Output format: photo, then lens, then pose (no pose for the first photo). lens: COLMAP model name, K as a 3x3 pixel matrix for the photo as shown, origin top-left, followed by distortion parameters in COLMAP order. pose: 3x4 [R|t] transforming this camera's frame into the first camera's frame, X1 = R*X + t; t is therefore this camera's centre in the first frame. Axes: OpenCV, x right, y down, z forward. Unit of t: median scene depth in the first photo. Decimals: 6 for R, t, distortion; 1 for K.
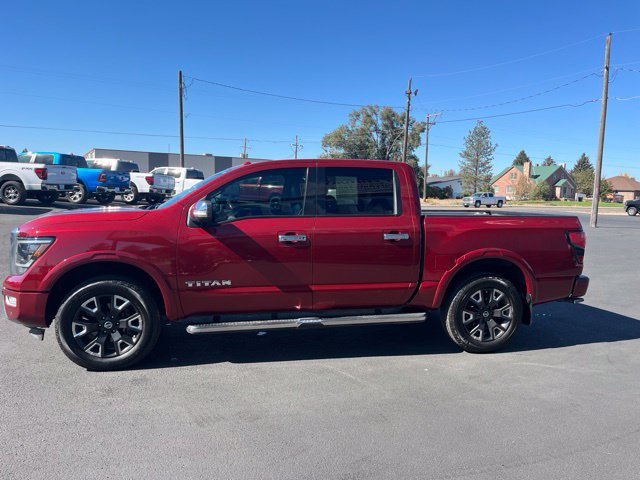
lens RADIAL K [[484.1, 0, 317.8], [0, 484.1, 243.0], [0, 0, 1]] dist [0.075340, -0.100053]
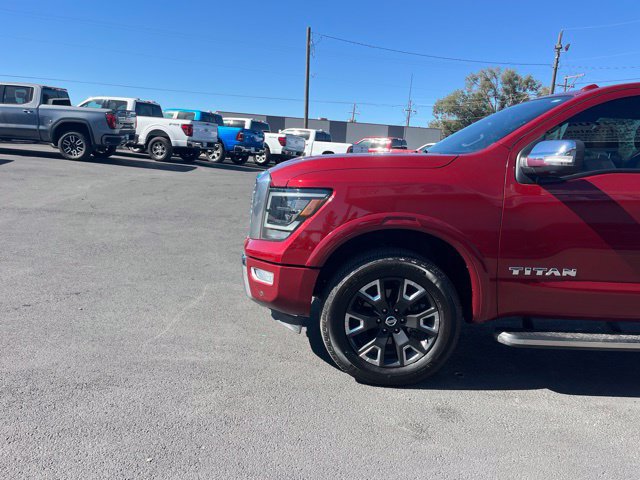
lens RADIAL K [[484.1, 0, 317.8], [0, 484.1, 243.0], [0, 0, 1]] dist [0.075340, -0.100053]
pose [[0.978976, 0.063262, -0.193919, -0.078809], [-0.050828, 0.996360, 0.068440, 0.003208], [0.197542, -0.057144, 0.978627, 0.061979]]
